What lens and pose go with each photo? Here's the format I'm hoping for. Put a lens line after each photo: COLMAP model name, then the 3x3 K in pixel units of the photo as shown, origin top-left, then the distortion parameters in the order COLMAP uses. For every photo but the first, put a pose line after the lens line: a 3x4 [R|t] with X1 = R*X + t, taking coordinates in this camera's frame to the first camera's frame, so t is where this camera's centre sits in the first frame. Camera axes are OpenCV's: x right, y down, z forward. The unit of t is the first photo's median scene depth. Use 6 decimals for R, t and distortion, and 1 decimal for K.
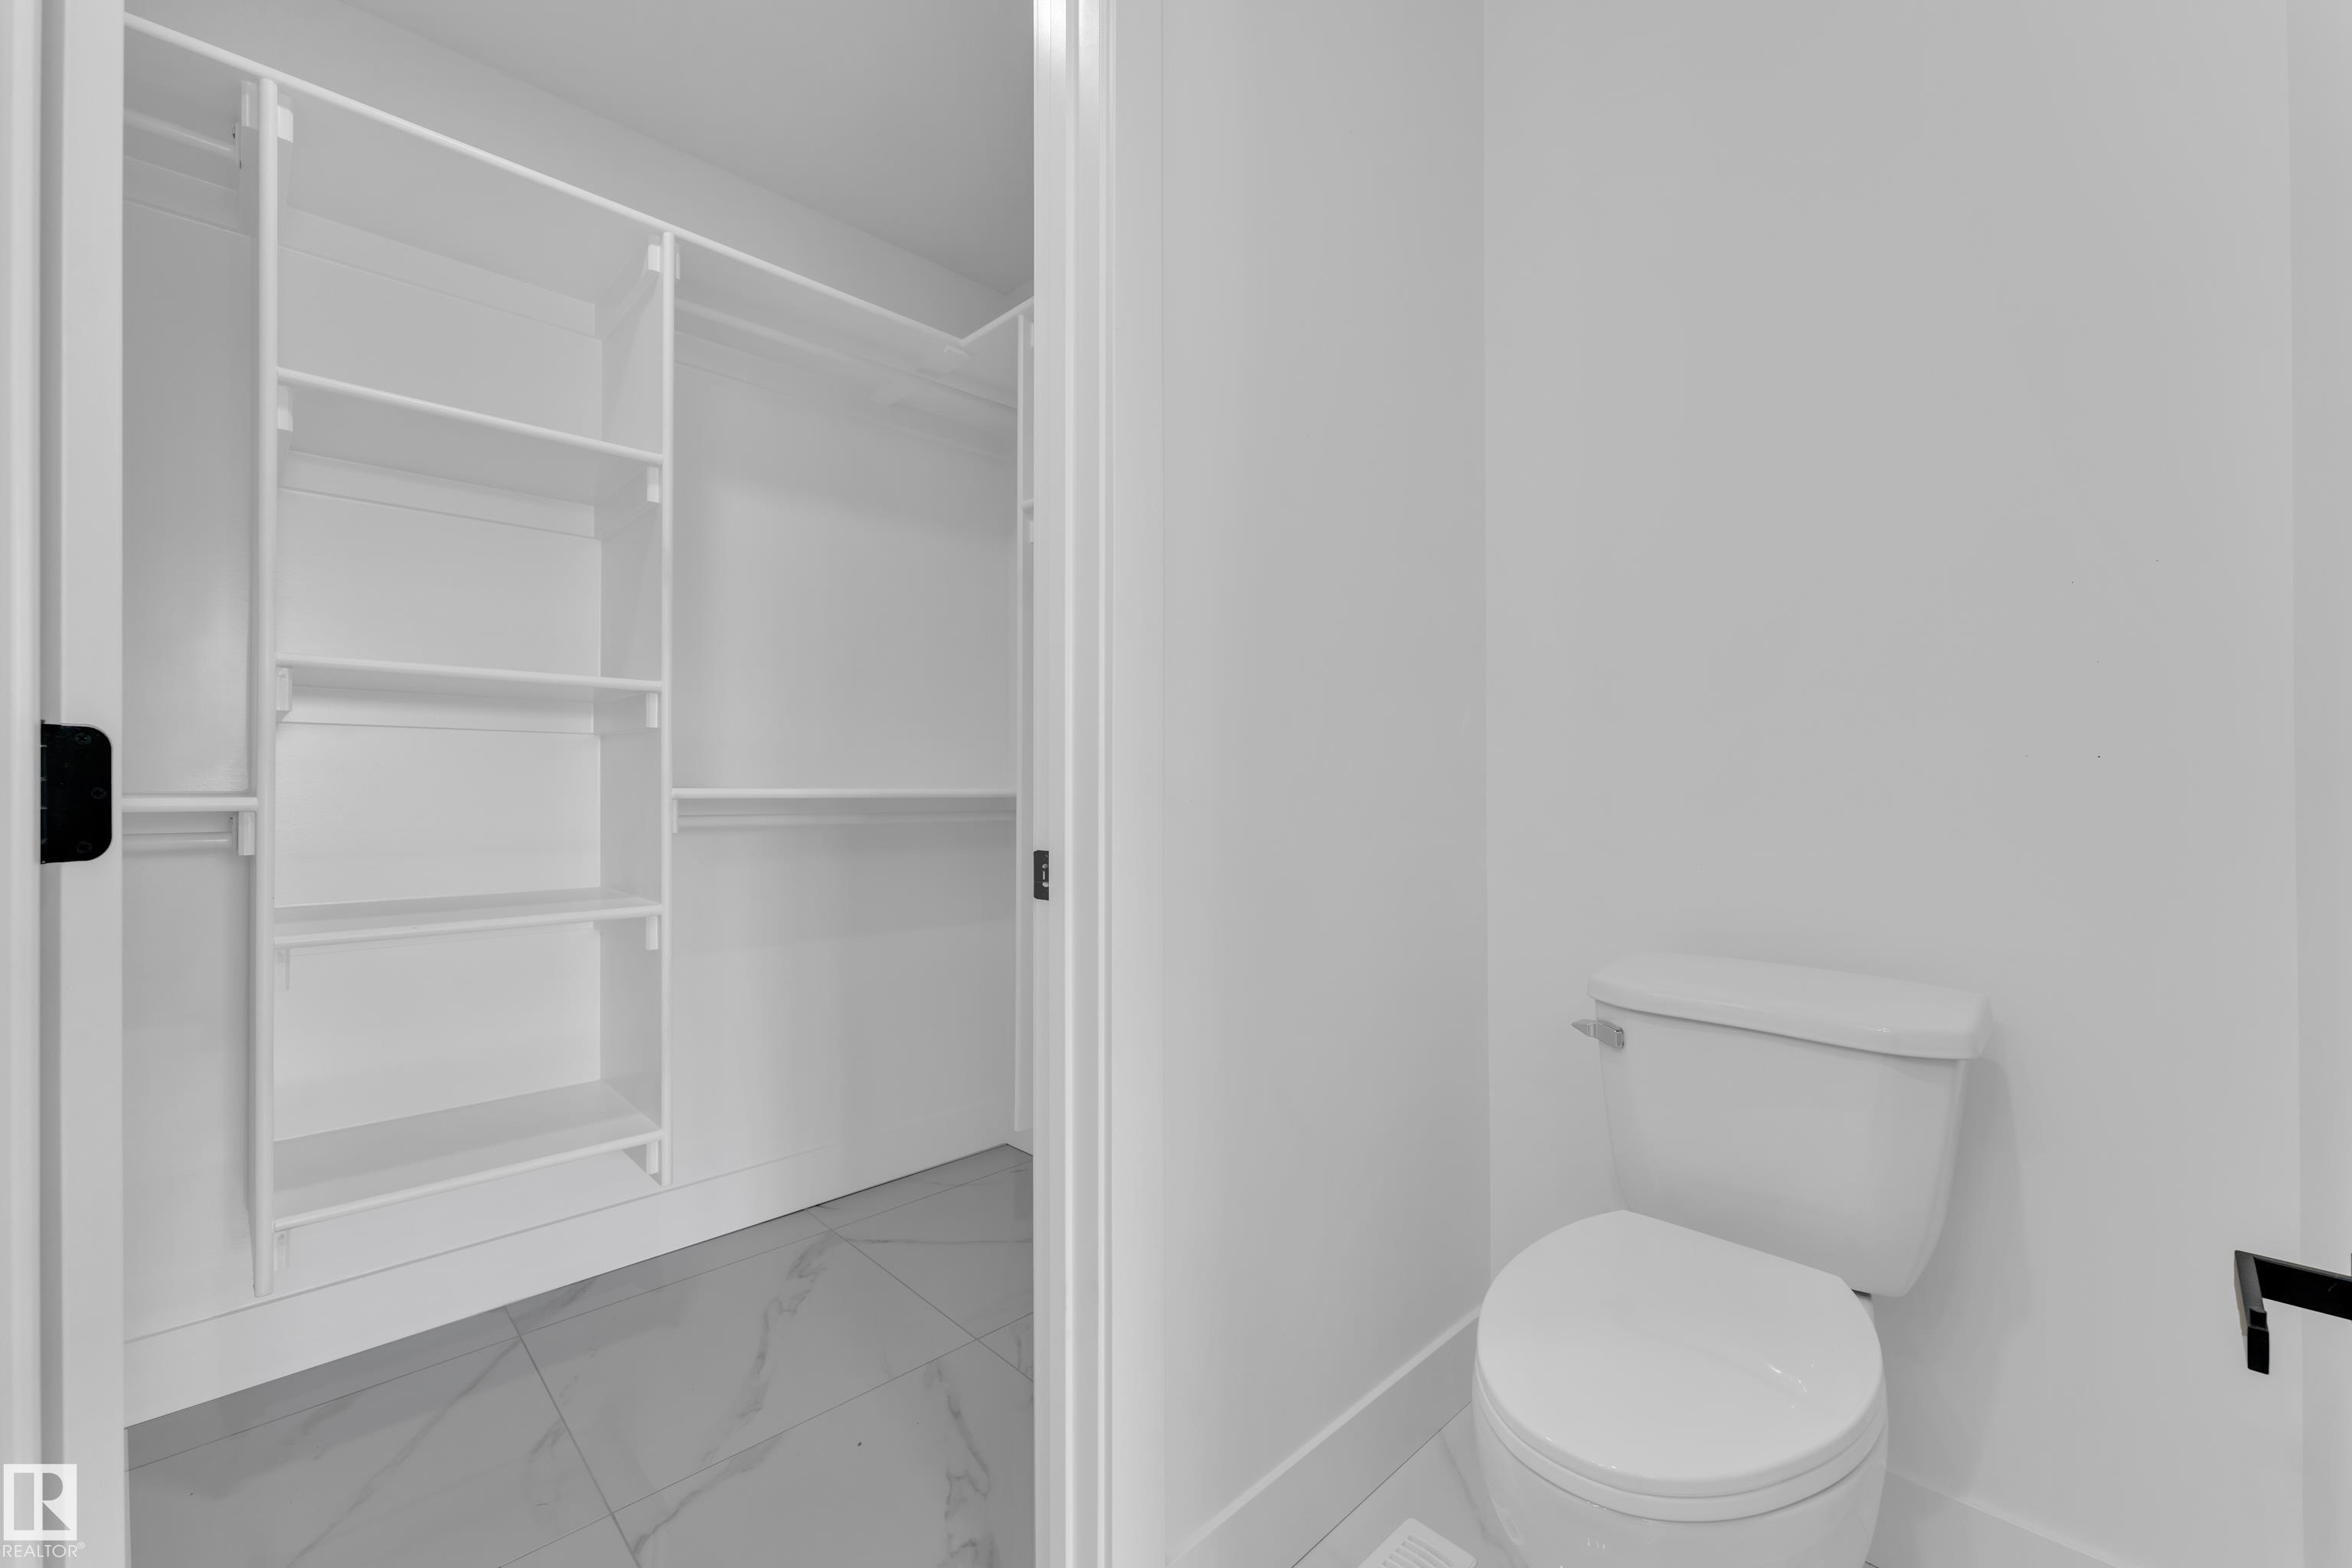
lens RADIAL K [[953.5, 0, 1177.4], [0, 953.5, 784.9], [0, 0, 1]] dist [-0.000638, -0.000098]
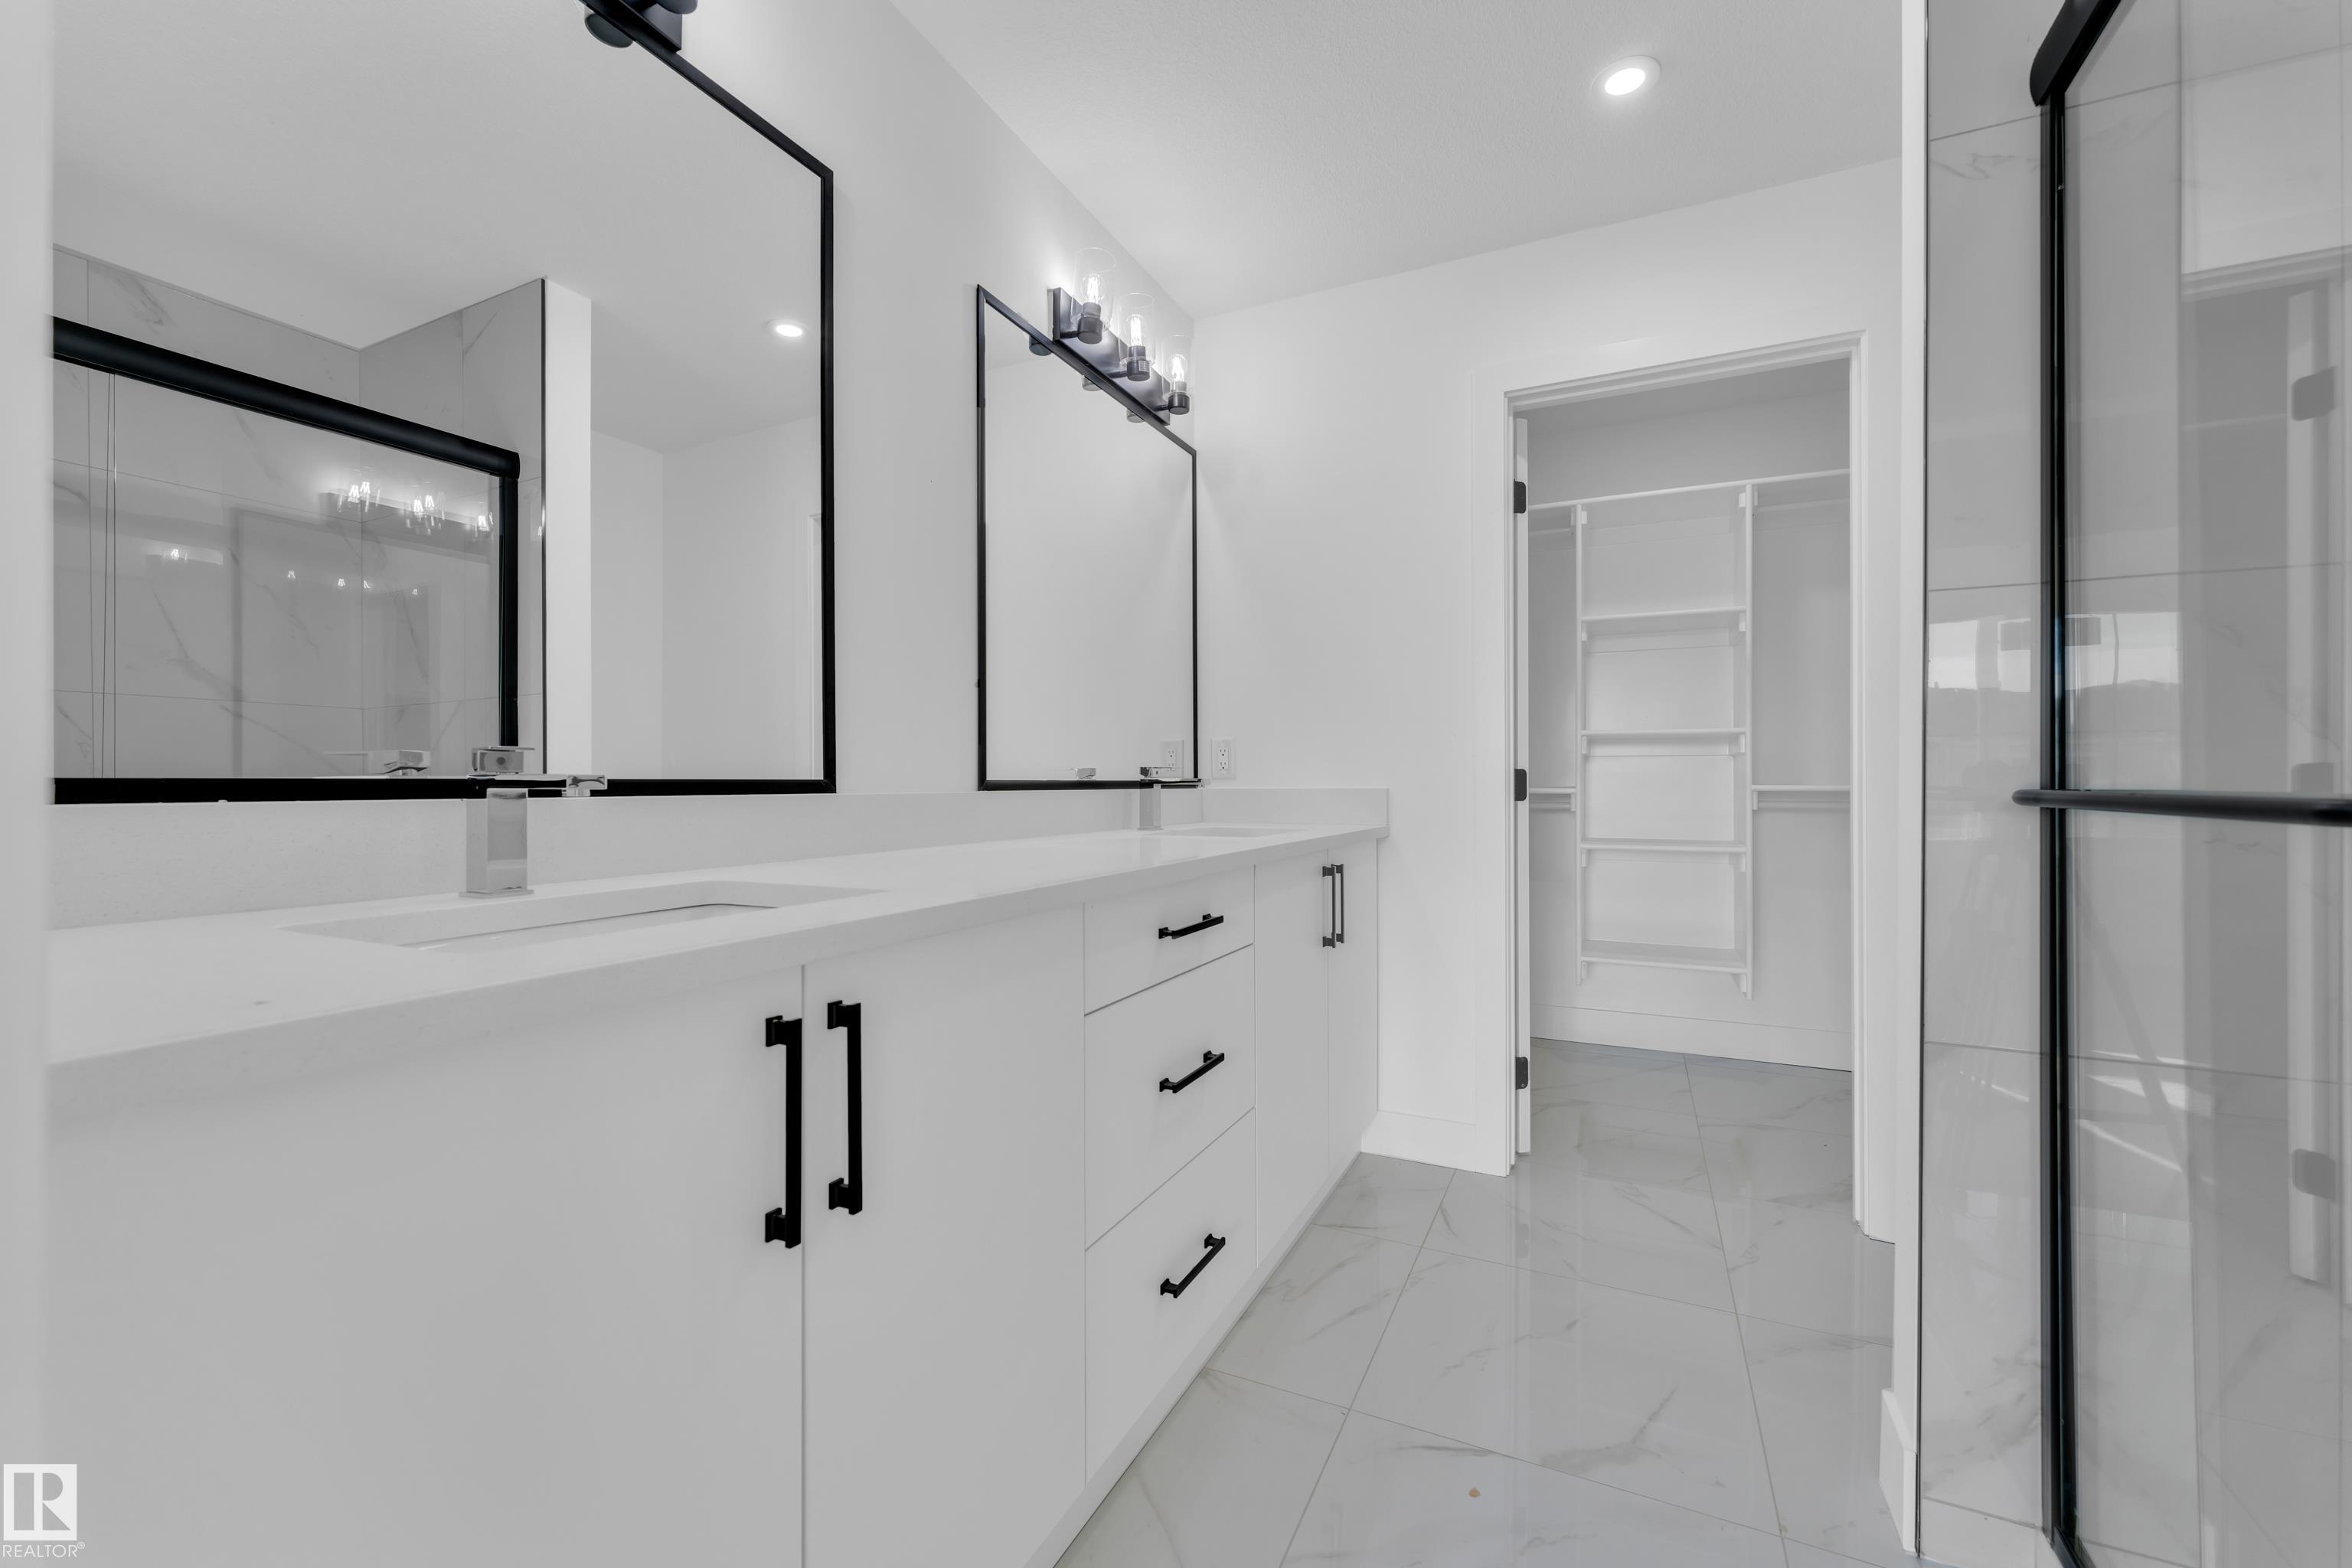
lens RADIAL K [[953.5, 0, 1177.4], [0, 953.5, 784.9], [0, 0, 1]] dist [-0.000638, -0.000098]
pose [[0.337540, 0.003115, -0.941306, 0.829053], [0.003778, 0.999982, 0.004663, -0.010884], [0.941304, -0.005130, 0.337522, -0.664785]]
